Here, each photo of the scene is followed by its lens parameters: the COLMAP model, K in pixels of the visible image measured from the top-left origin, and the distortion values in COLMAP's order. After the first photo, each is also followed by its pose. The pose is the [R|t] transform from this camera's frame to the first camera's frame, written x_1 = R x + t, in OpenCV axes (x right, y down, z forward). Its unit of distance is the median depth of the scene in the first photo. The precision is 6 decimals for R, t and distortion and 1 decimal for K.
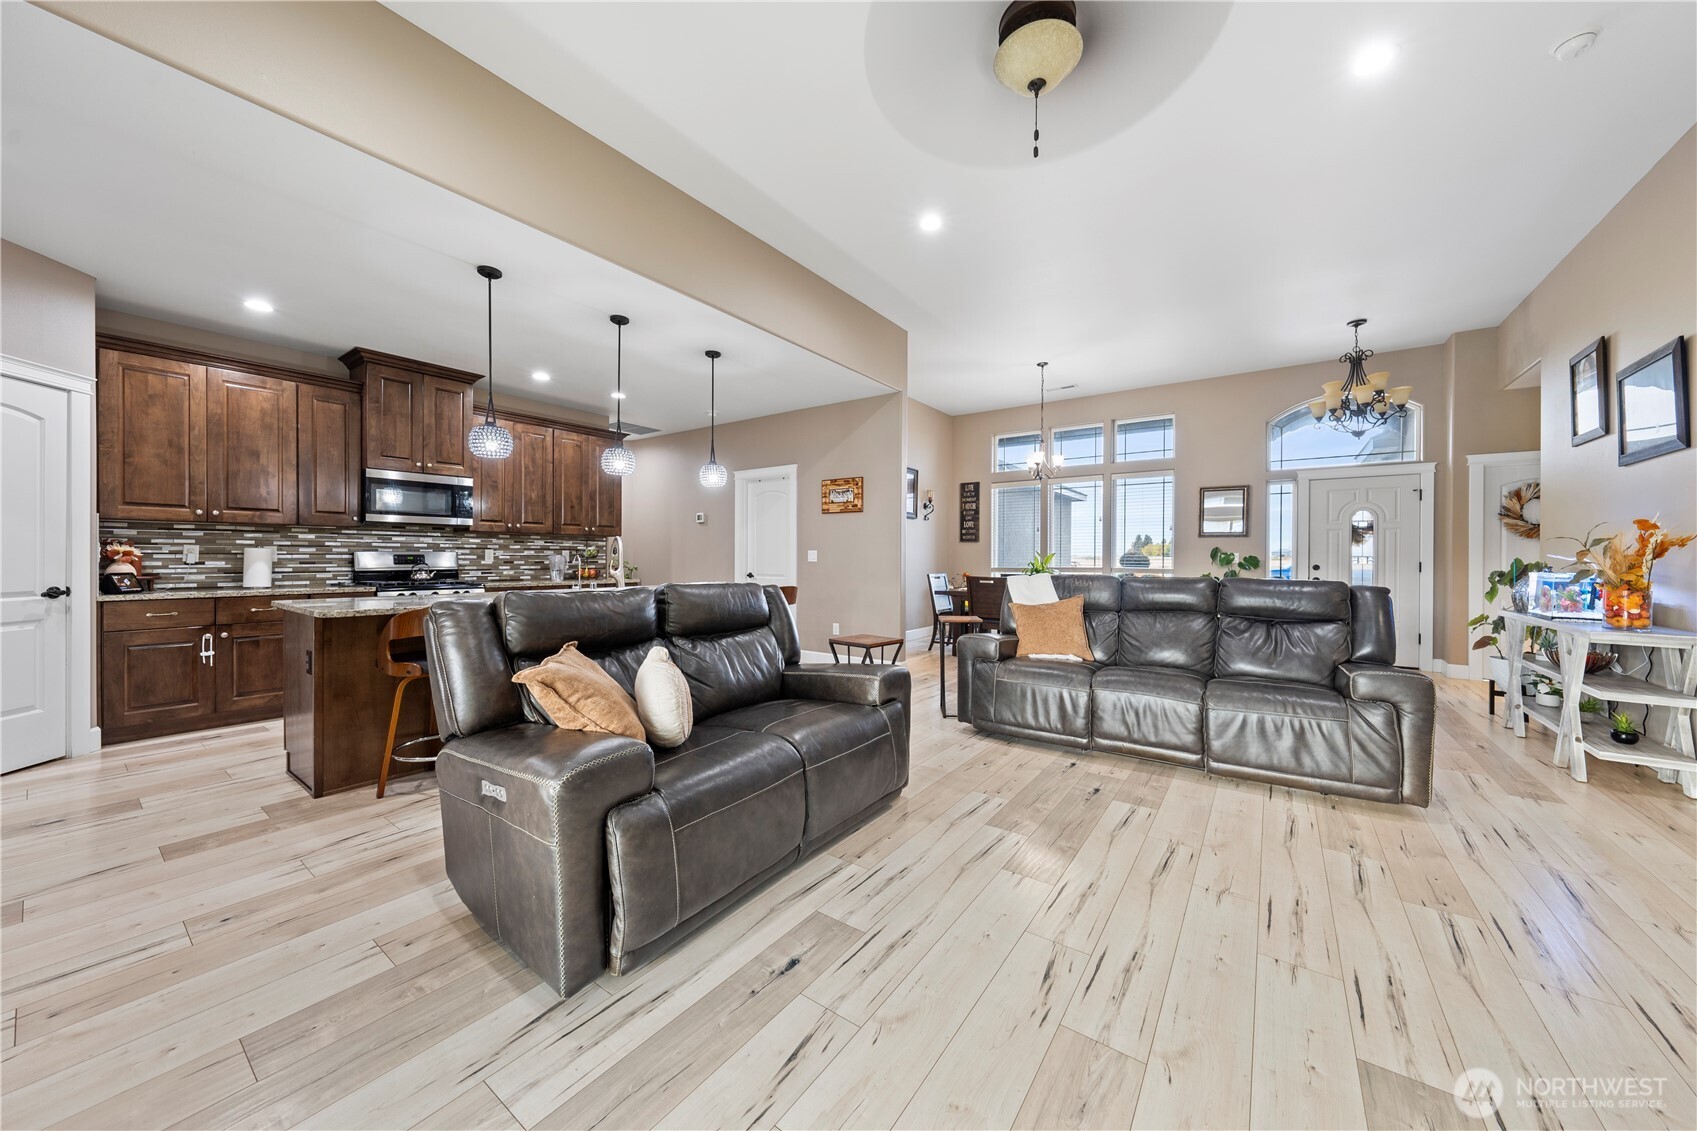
lens RADIAL K [[586.2, 0, 850.2], [0, 586.2, 558.0], [0, 0, 1]] dist [-0.001723, 0.000013]
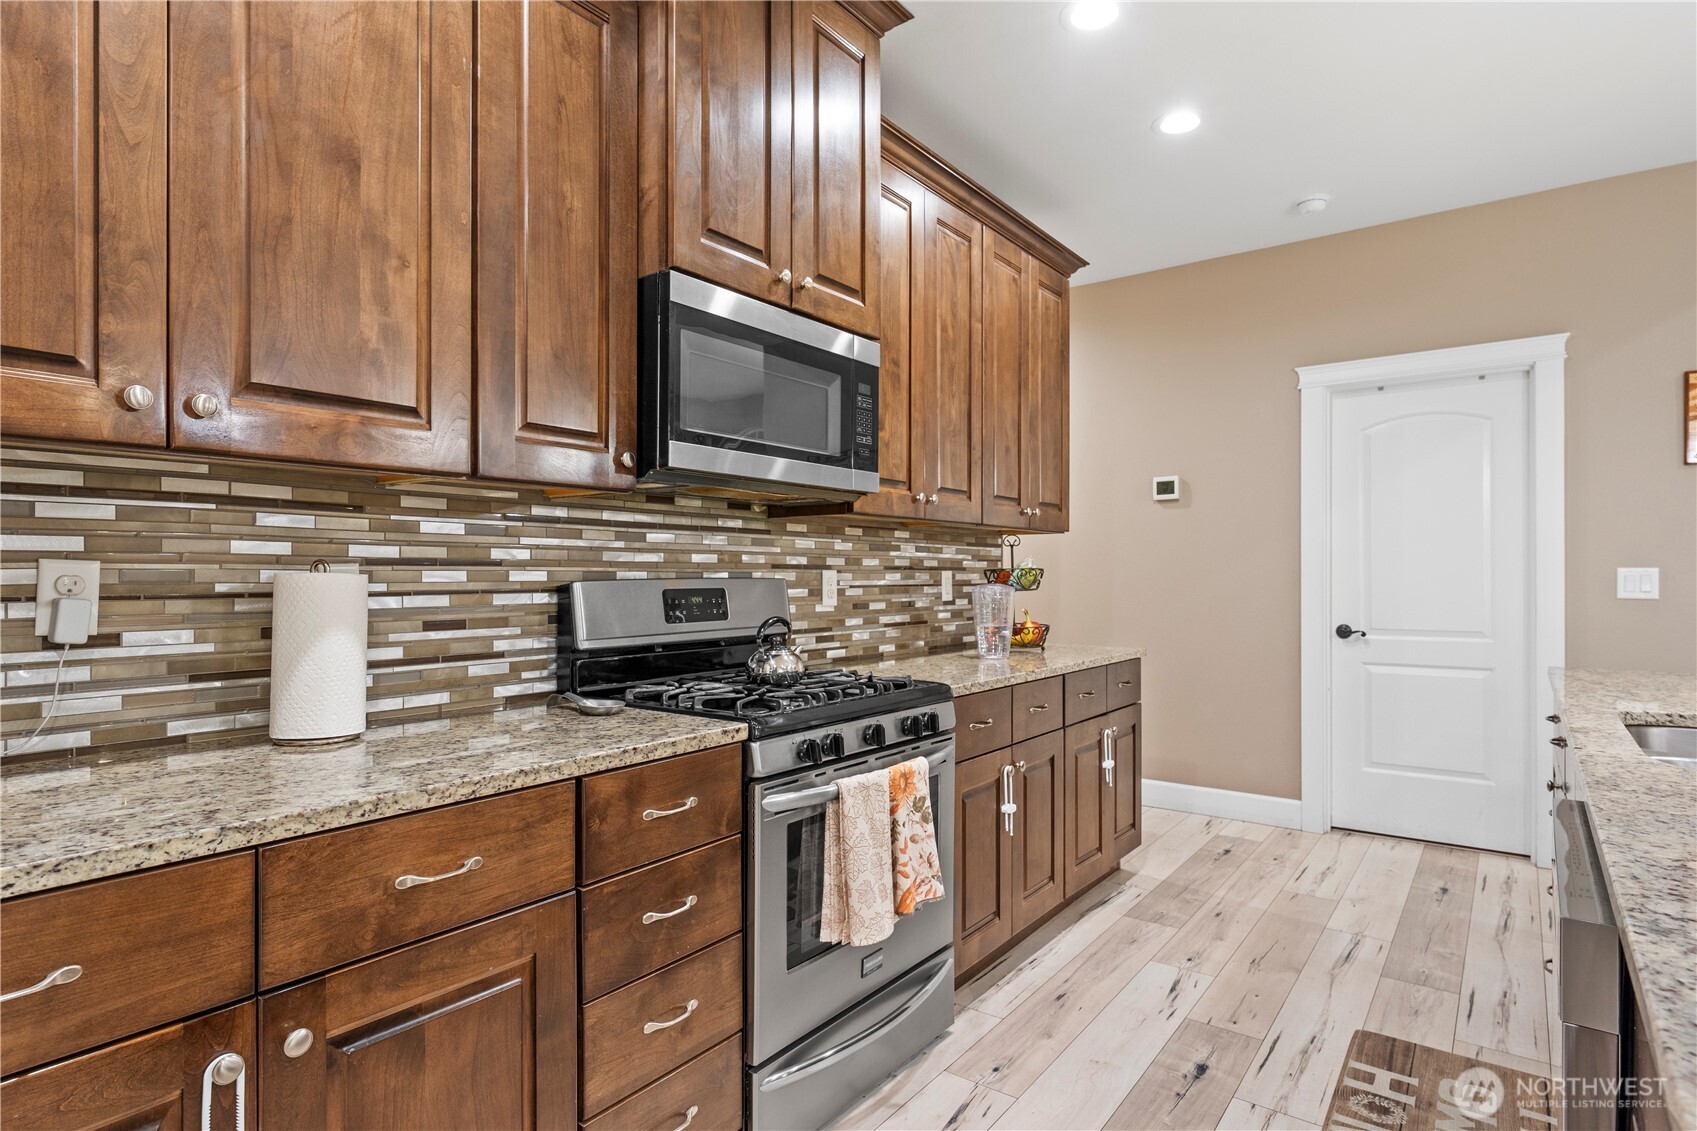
lens RADIAL K [[889.9, 0, 846.5], [0, 889.9, 571.6], [0, 0, 1]] dist [-0.000414, 0.000856]
pose [[0.999717, -0.004627, -0.023331, -0.779337], [0.004498, 0.999974, -0.005565, -0.013979], [0.023356, 0.005459, 0.999712, 0.632175]]
